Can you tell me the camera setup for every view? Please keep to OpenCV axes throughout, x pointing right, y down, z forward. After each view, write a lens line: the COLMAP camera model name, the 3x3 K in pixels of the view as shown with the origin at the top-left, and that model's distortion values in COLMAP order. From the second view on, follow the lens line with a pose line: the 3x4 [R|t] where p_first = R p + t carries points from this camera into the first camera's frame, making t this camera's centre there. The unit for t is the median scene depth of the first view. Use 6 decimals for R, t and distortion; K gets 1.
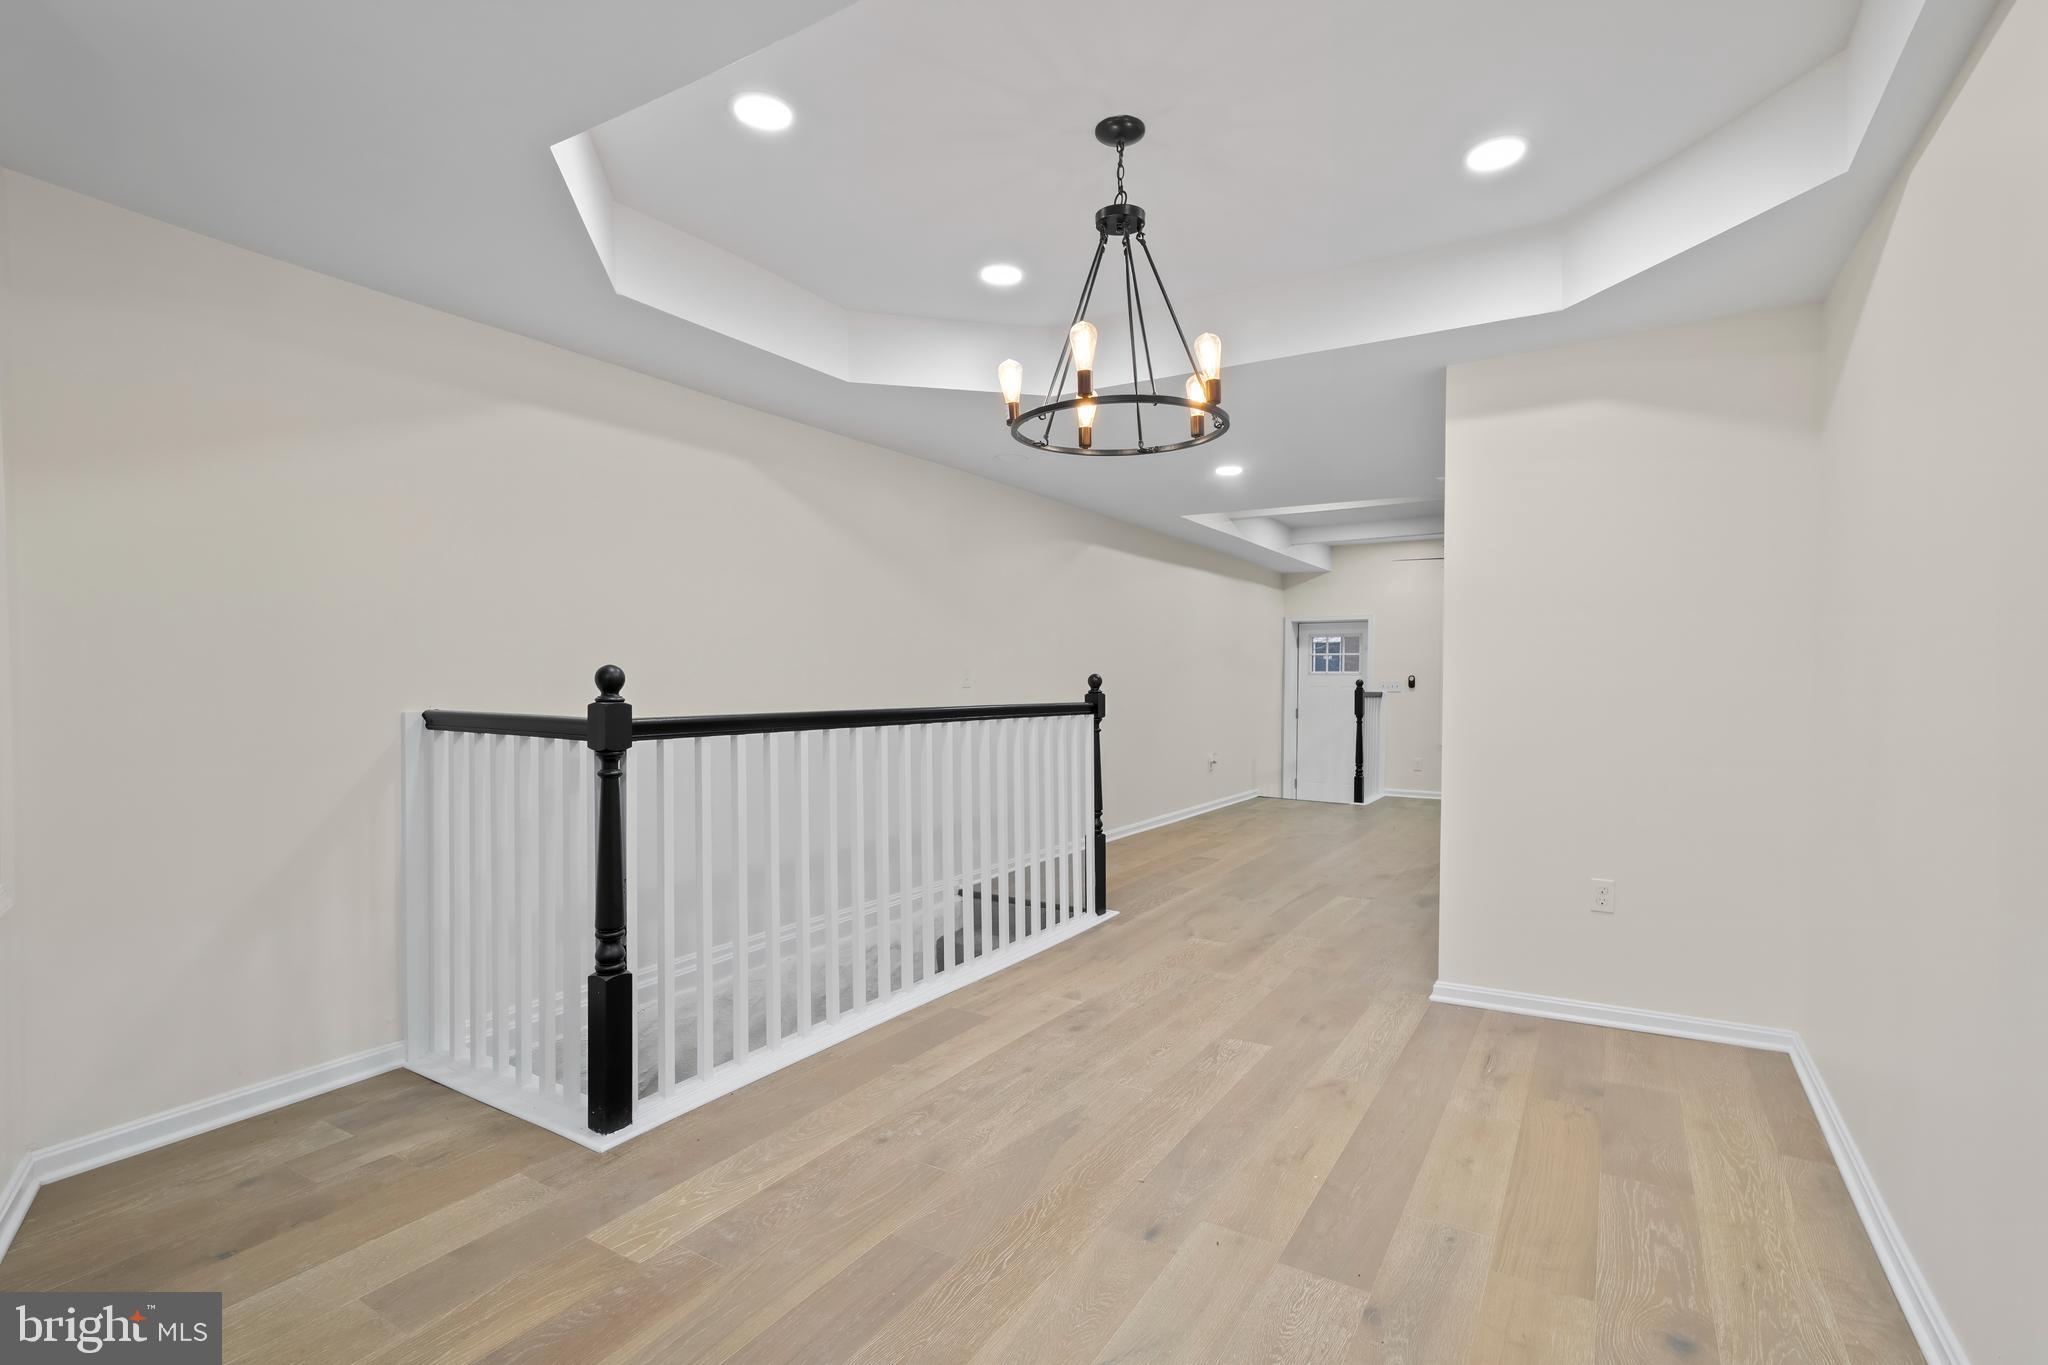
lens RADIAL K [[973.7, 0, 1024.0], [0, 973.7, 682.5], [0, 0, 1]] dist [-0.014868, 0.021431]
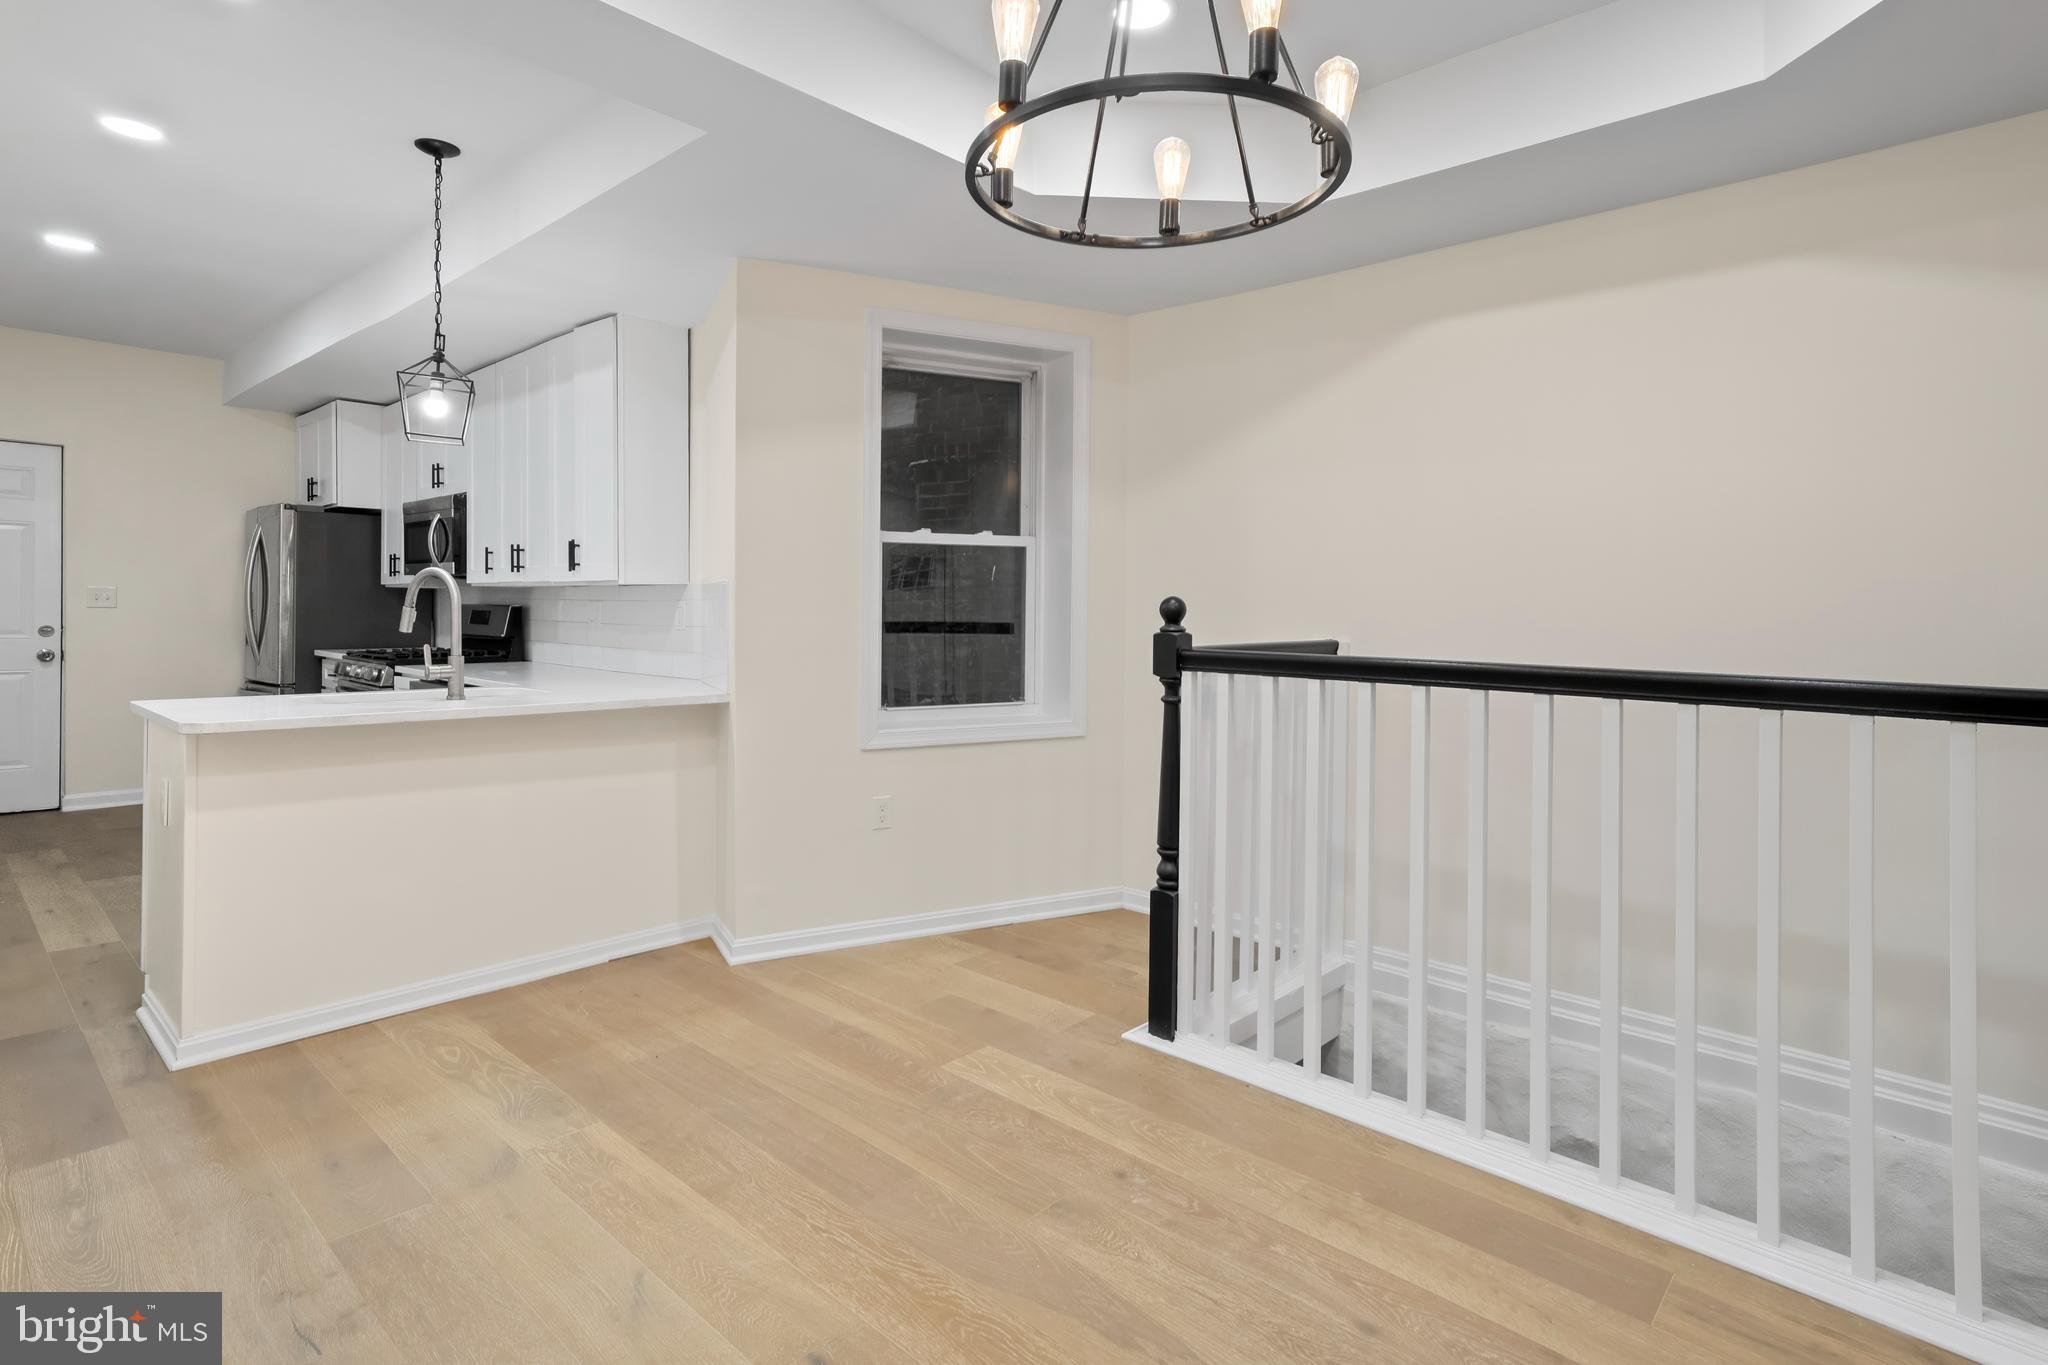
lens RADIAL K [[1044.9, 0, 1022.5], [0, 1044.9, 631.8], [0, 0, 1]] dist [0.003125, 0.000702]
pose [[-0.209460, 0.017447, -0.977662, 0.709756], [-0.013677, 0.999691, 0.020770, -0.000749], [0.977722, 0.017722, -0.209156, 1.078185]]
